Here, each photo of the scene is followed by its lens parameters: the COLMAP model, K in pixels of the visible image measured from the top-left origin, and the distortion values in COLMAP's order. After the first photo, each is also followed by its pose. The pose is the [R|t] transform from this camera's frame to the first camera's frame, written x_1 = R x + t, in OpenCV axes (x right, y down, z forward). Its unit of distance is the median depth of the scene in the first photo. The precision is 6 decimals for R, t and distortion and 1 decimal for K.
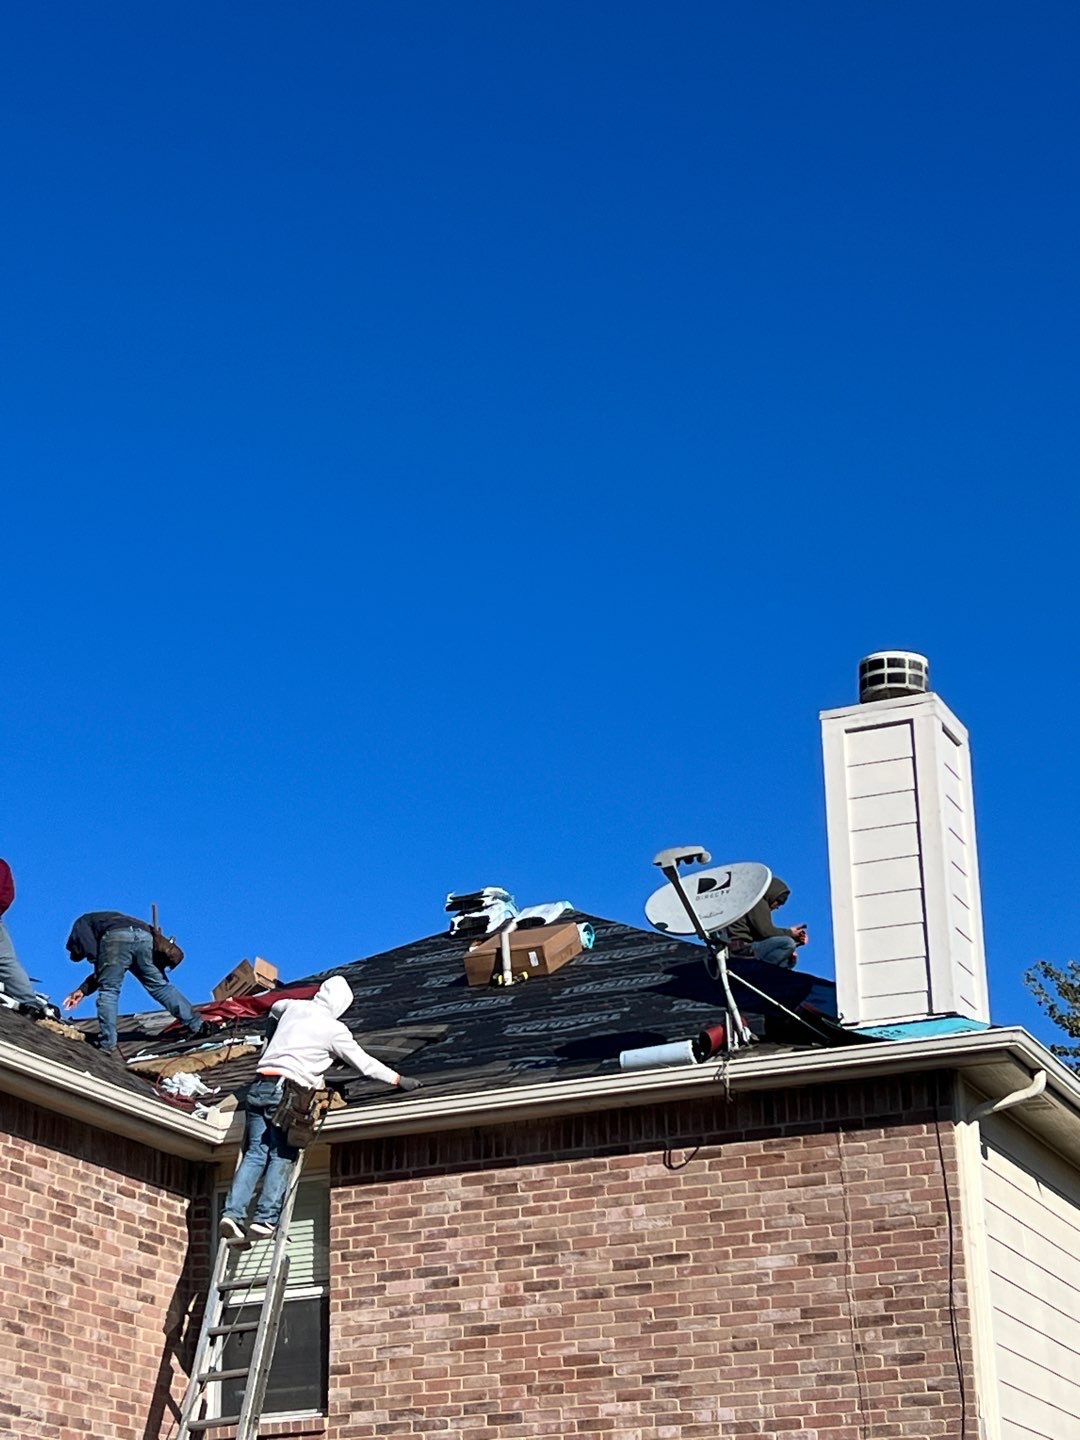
lens RADIAL K [[2859.9, 0, 480.0], [0, 2859.9, 724.1], [0, 0, 1]] dist [0.100184, 0.000000]
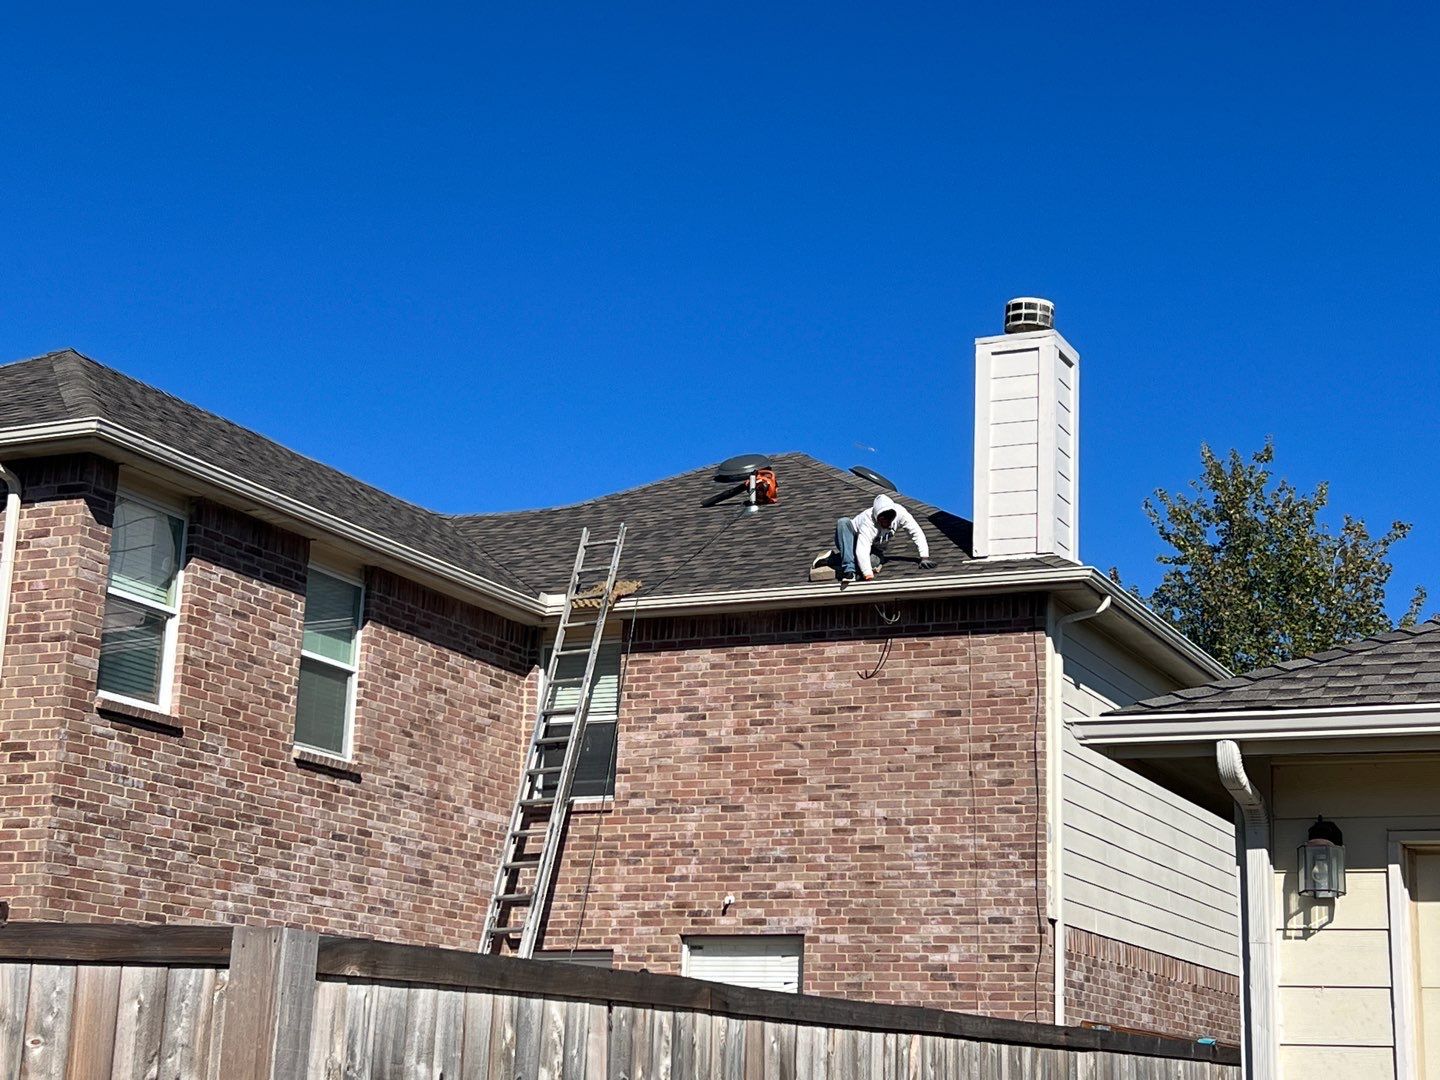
lens RADIAL K [[2316.5, 0, 714.7], [0, 2316.5, 524.2], [0, 0, 1]] dist [0.133679, 0.000000]
pose [[0.998862, 0.045862, -0.013063, 0.008104], [-0.043994, 0.991964, 0.118628, -0.045841], [0.018399, -0.117918, 0.992853, -0.172278]]
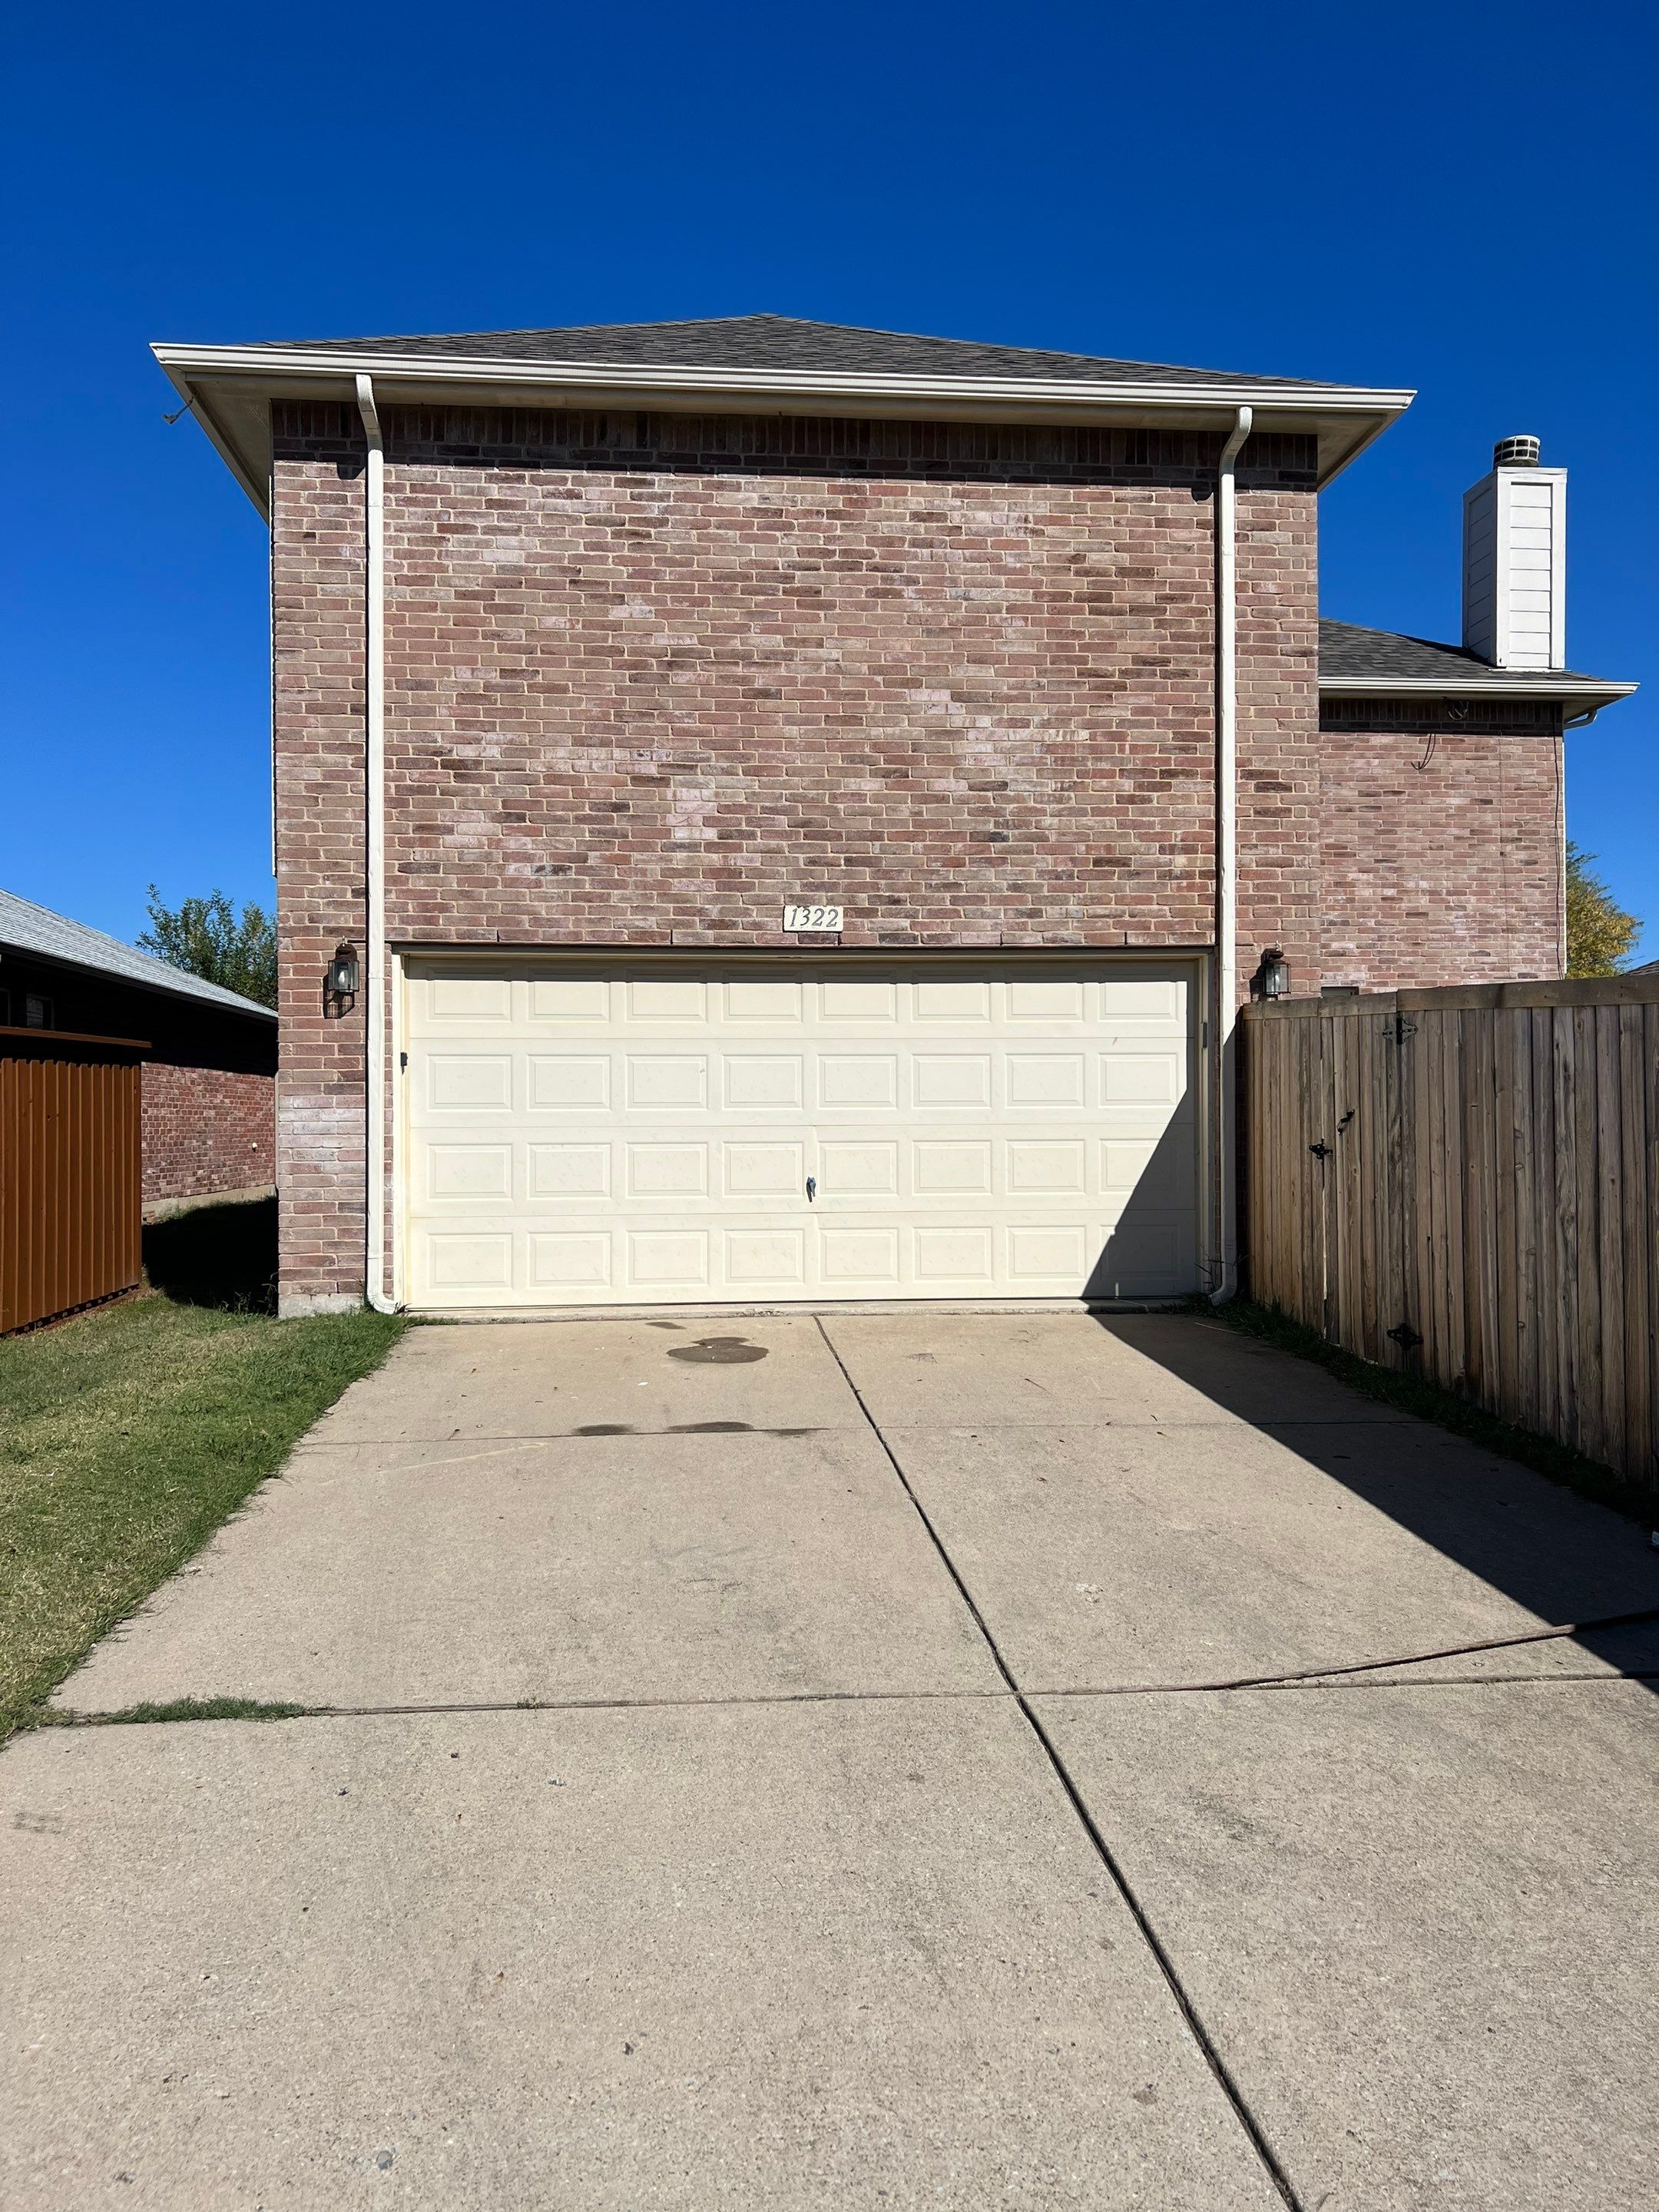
lens RADIAL K [[1658.6, 0, 828.5], [0, 1658.6, 1107.2], [0, 0, 1]] dist [0.060343, -0.073535]
pose [[0.858424, 0.013089, 0.512773, -0.704780], [-0.191358, 0.935677, 0.296465, 0.128694], [-0.475909, -0.352616, 0.805712, 0.295733]]
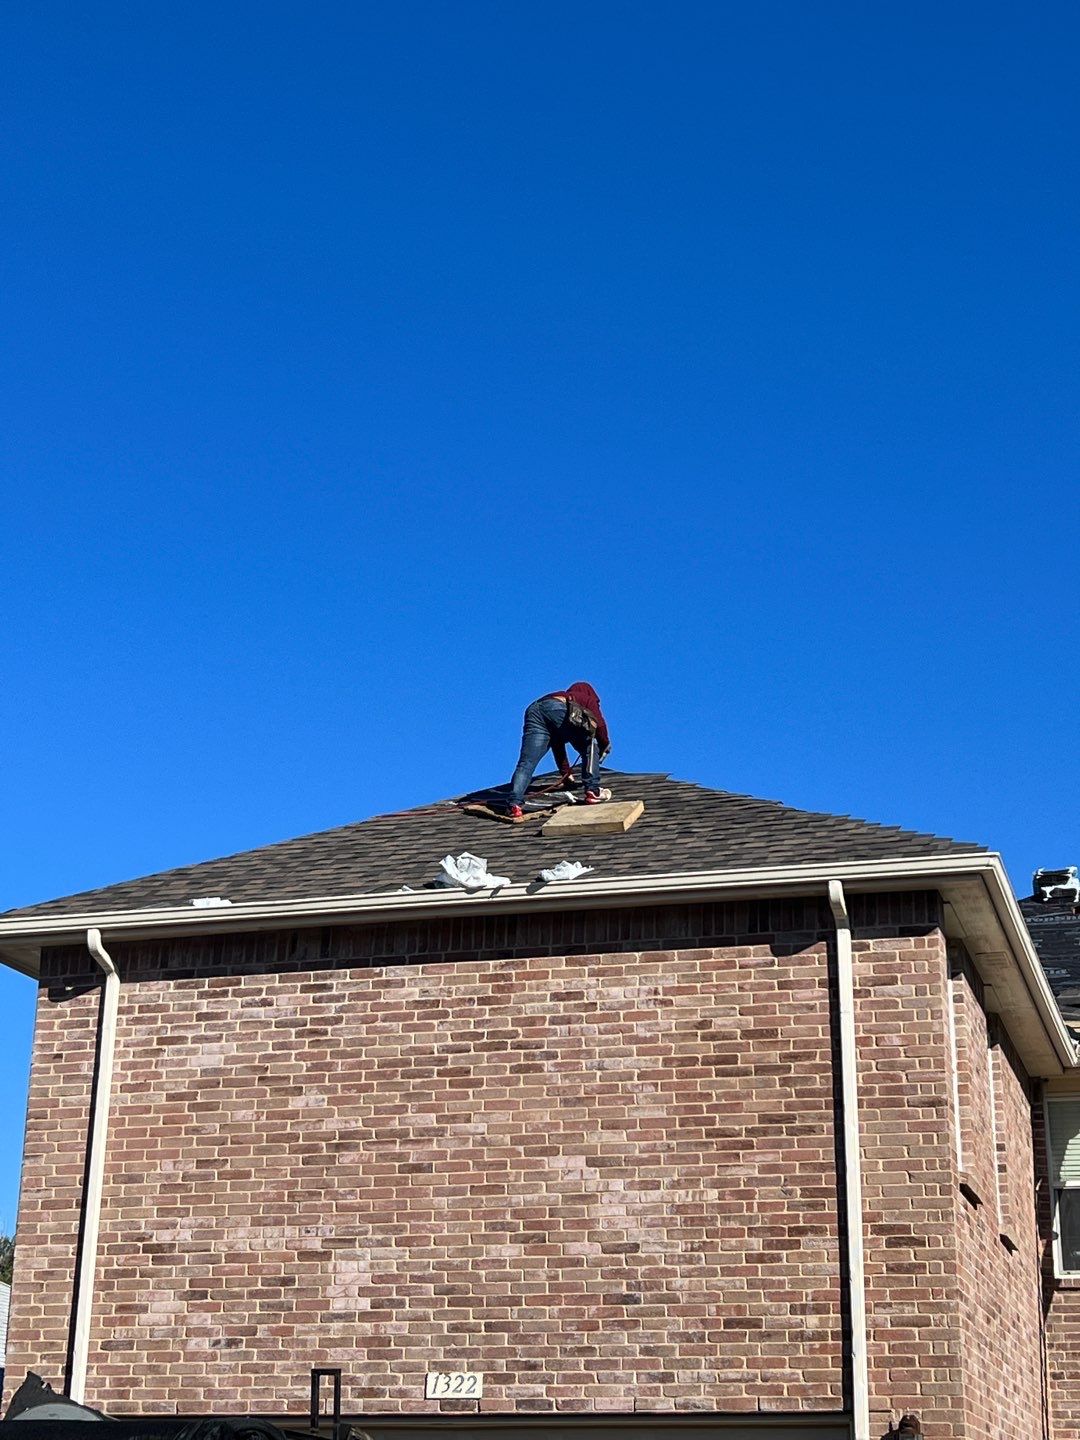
lens RADIAL K [[2316.5, 0, 534.7], [0, 2316.5, 739.8], [0, 0, 1]] dist [0.133679, 0.000000]
pose [[0.986722, 0.077069, 0.142968, -0.526747], [-0.082288, 0.996128, 0.030954, -0.018688], [-0.140028, -0.042308, 0.989243, -0.037011]]
